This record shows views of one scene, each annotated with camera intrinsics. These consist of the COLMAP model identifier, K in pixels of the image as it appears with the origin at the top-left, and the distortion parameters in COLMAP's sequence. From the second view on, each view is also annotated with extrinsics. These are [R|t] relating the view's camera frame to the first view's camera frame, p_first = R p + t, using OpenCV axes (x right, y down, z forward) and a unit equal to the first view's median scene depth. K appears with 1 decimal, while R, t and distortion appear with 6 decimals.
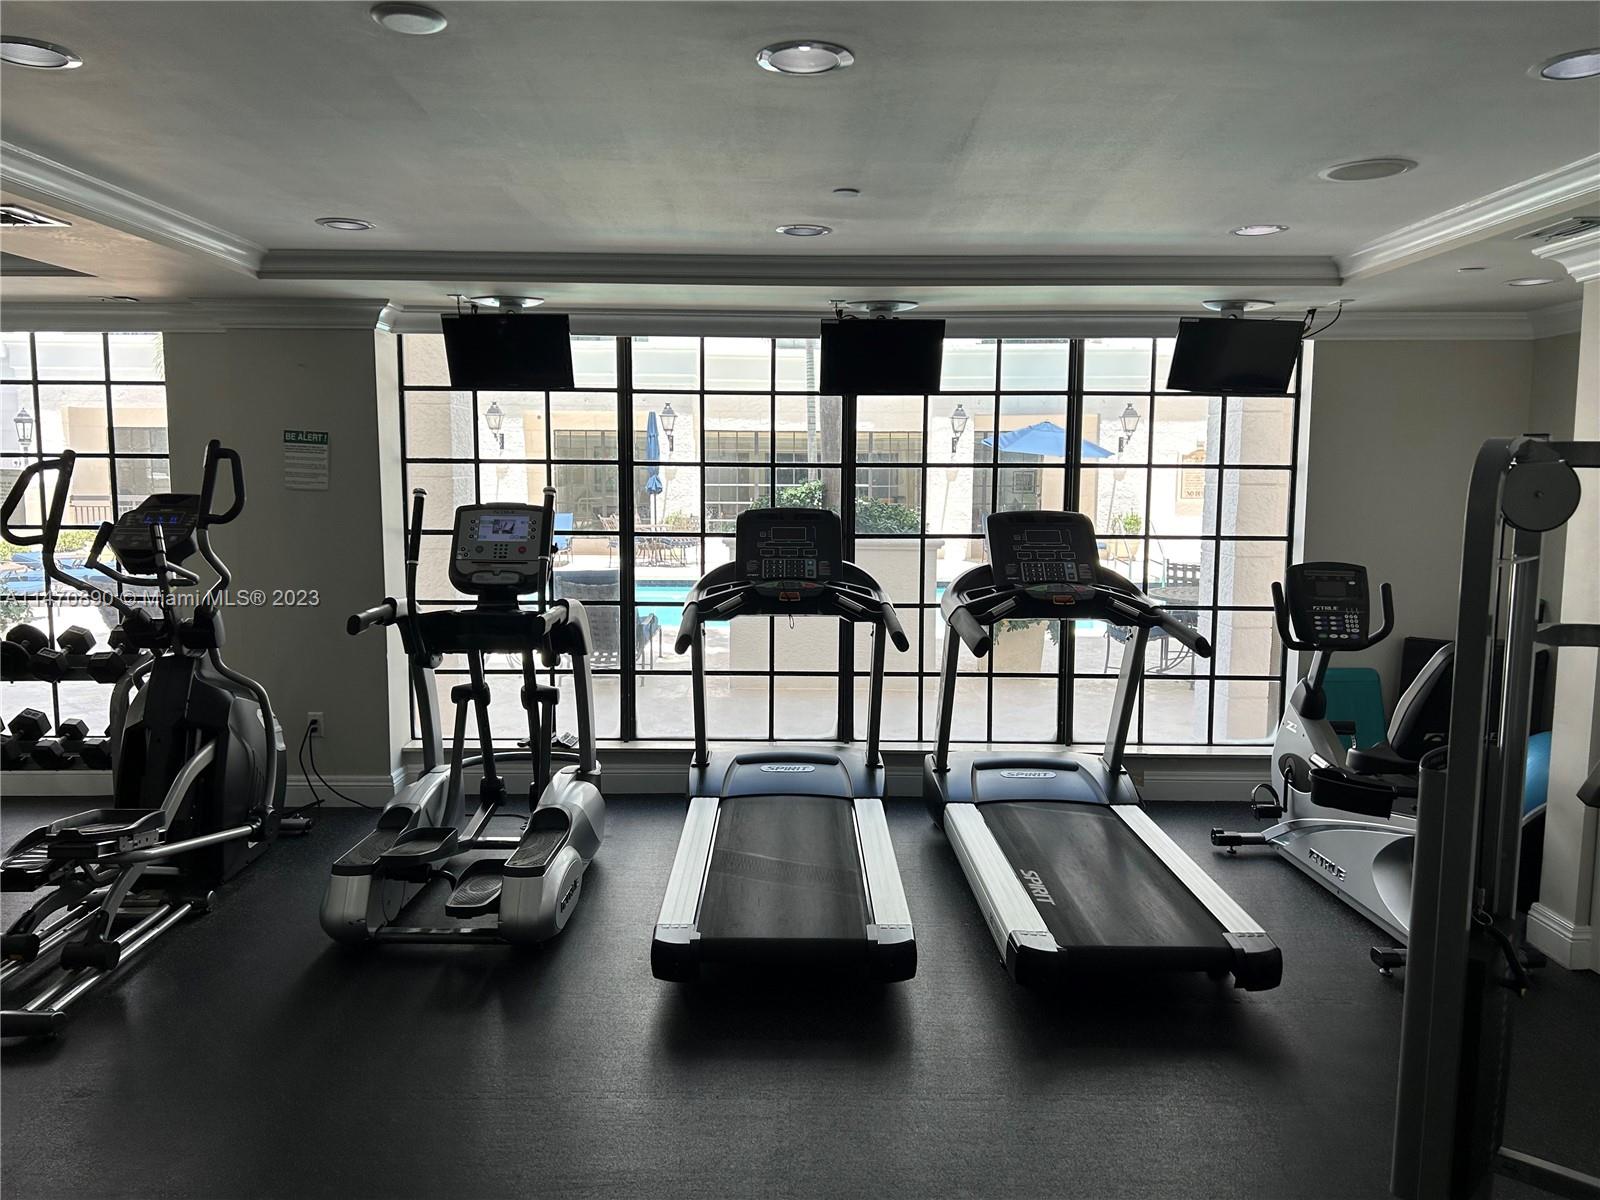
lens RADIAL K [[1185.2, 0, 808.3], [0, 1185.2, 593.1], [0, 0, 1]] dist [0.034291, -0.041487]
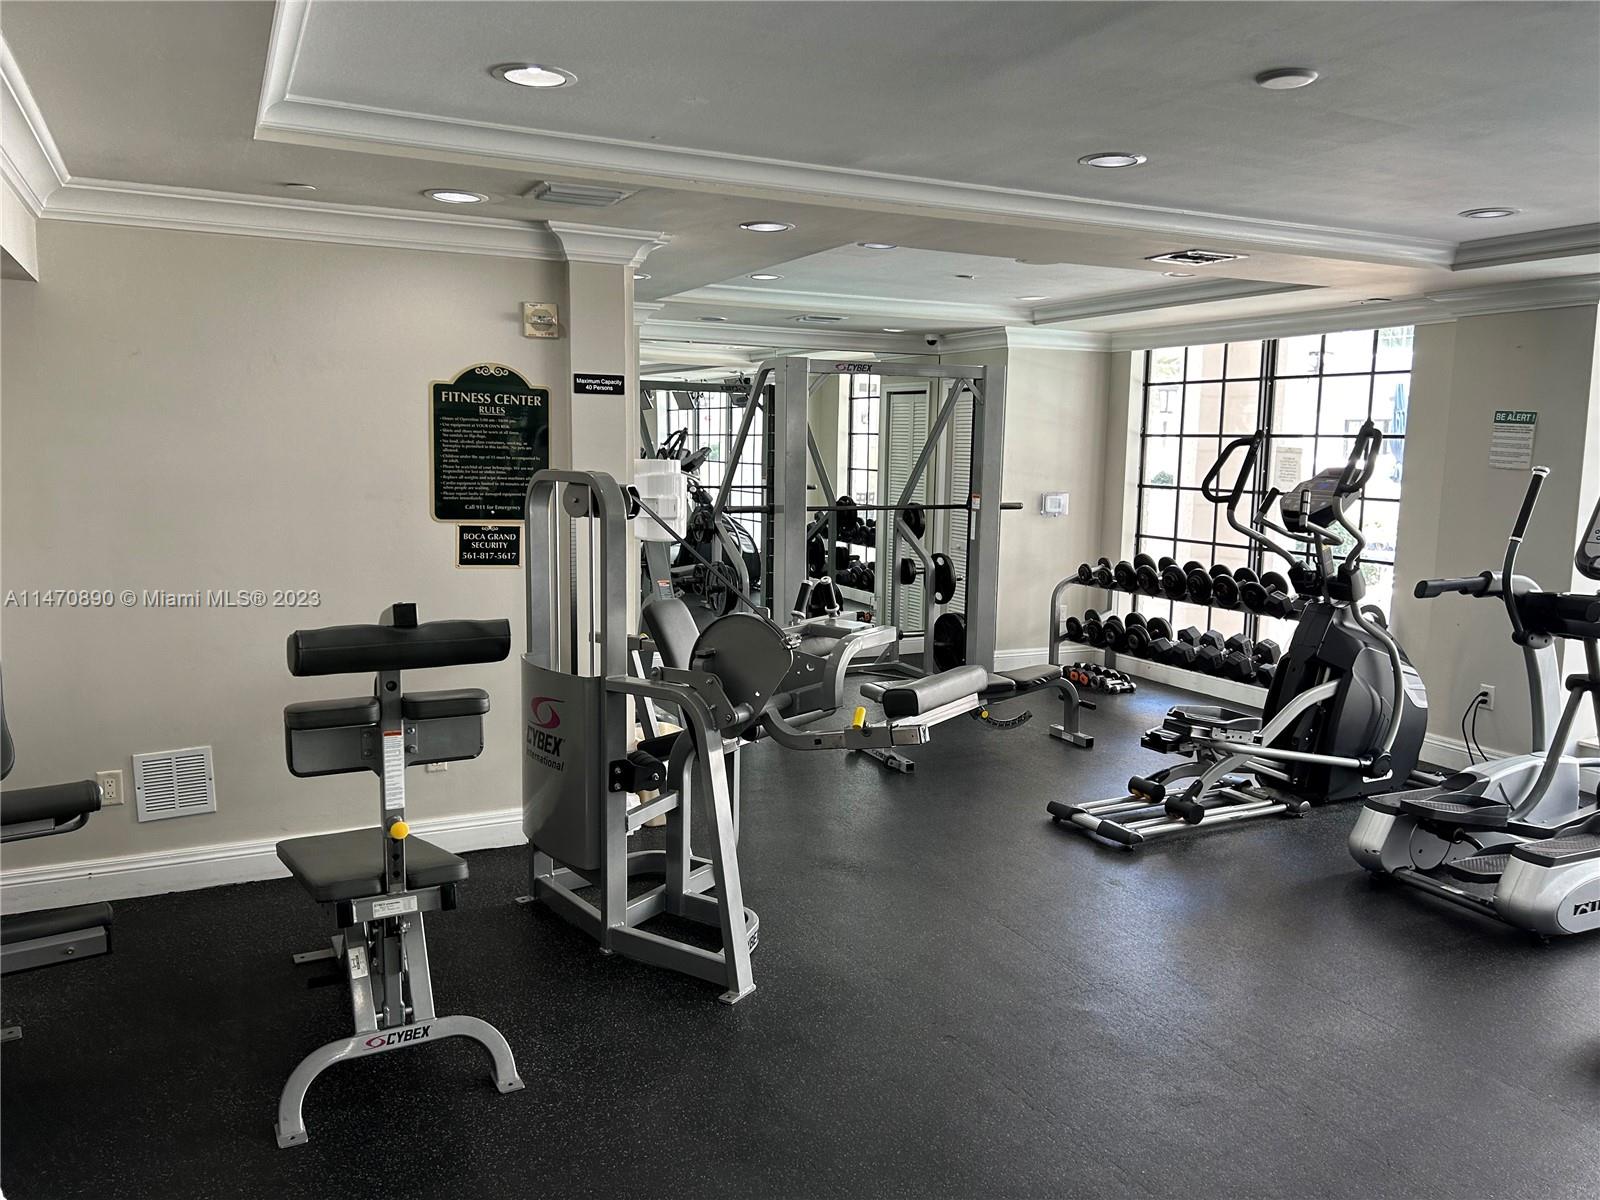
lens RADIAL K [[1185.2, 0, 808.3], [0, 1185.2, 593.1], [0, 0, 1]] dist [0.034291, -0.041487]
pose [[0.453667, 0.119434, -0.883132, 0.289074], [-0.106141, 0.991166, 0.079520, 0.002033], [0.884828, 0.057661, 0.462336, -0.002038]]
